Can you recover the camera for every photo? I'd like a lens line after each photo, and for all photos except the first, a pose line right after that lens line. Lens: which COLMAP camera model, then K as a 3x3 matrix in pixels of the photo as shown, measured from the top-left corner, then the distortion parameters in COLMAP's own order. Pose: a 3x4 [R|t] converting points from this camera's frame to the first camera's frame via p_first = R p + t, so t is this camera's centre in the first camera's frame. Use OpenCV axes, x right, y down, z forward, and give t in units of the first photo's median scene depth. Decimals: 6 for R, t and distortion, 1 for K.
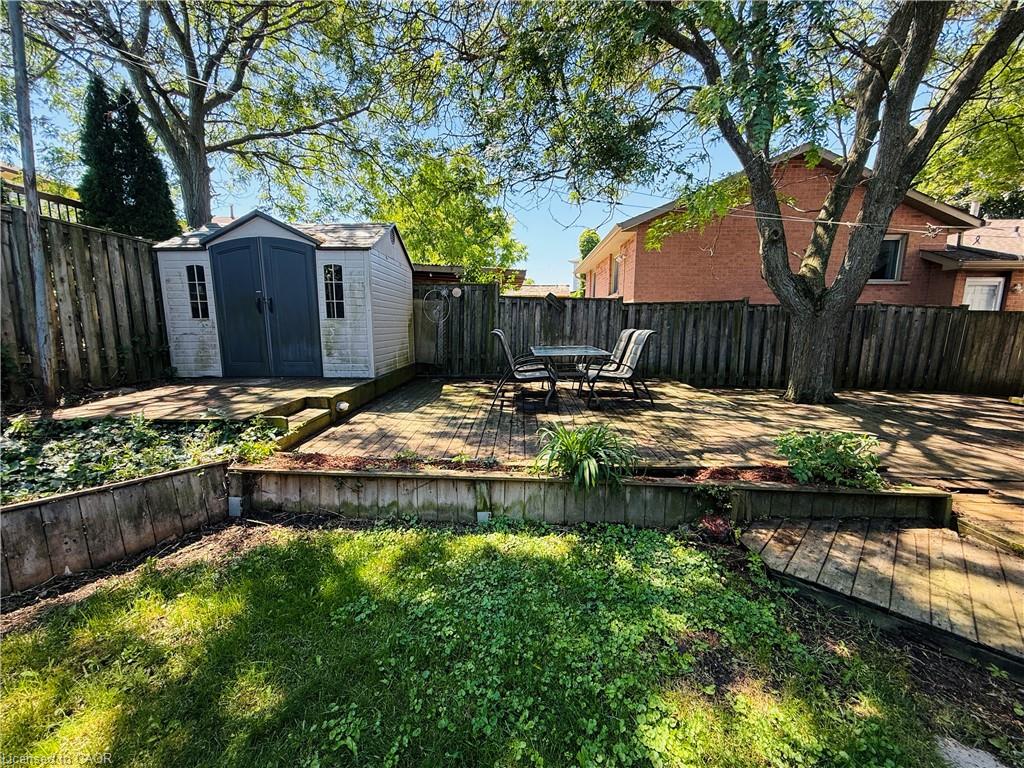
lens RADIAL K [[402.1, 0, 510.7], [0, 402.1, 390.0], [0, 0, 1]] dist [0.001724, 0.000110]
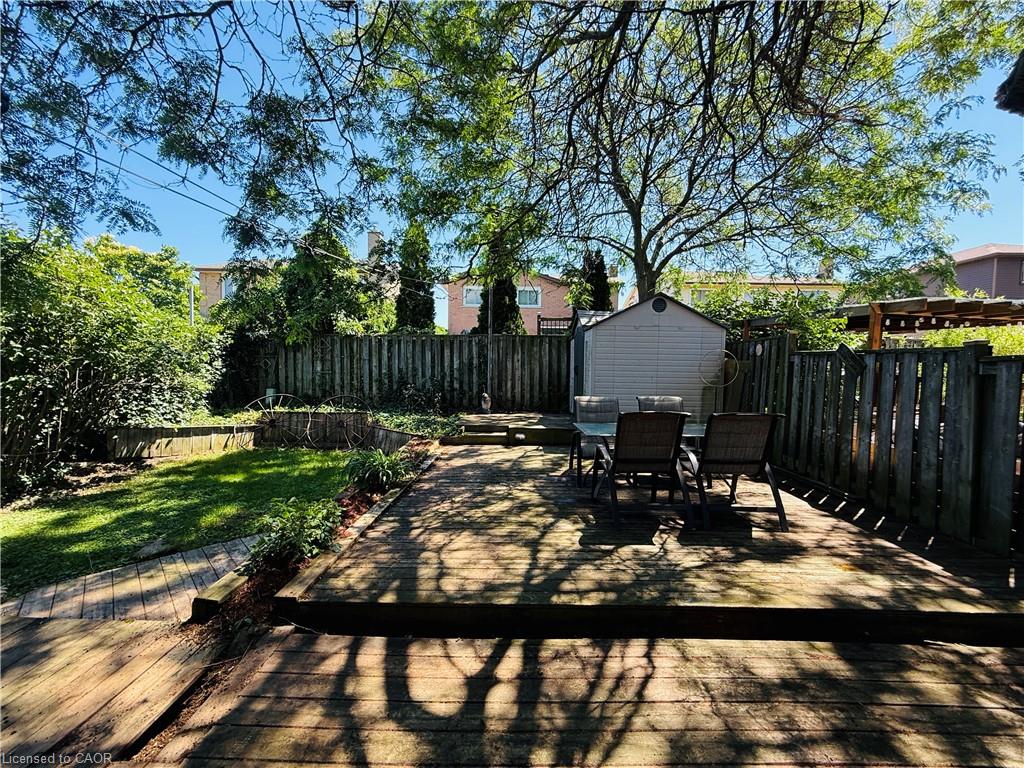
lens RADIAL K [[402.1, 0, 510.7], [0, 402.1, 390.0], [0, 0, 1]] dist [0.001724, 0.000110]
pose [[0.012831, 0.053804, -0.998469, 0.919728], [-0.177005, 0.982904, 0.050691, -0.171091], [0.984126, 0.176084, 0.022135, 0.739764]]
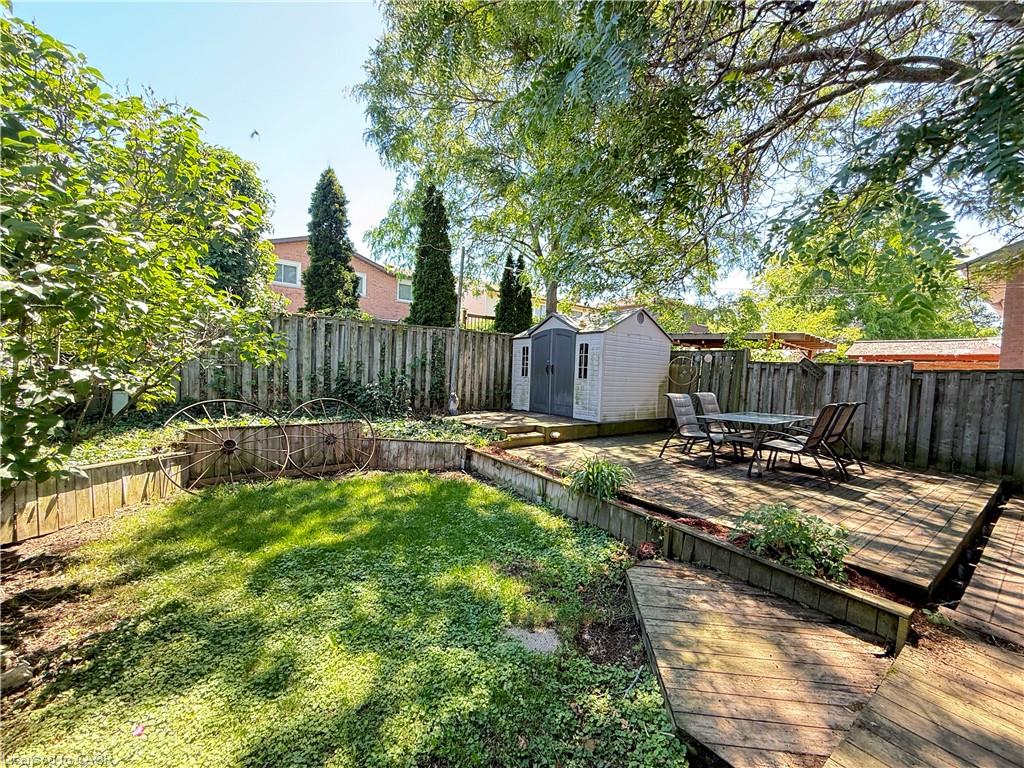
lens RADIAL K [[402.1, 0, 510.7], [0, 402.1, 390.0], [0, 0, 1]] dist [0.001724, 0.000110]
pose [[0.618139, 0.053326, -0.784258, 0.560471], [-0.162490, 0.984816, -0.061110, -0.006126], [0.769091, 0.165209, 0.617418, -0.099380]]
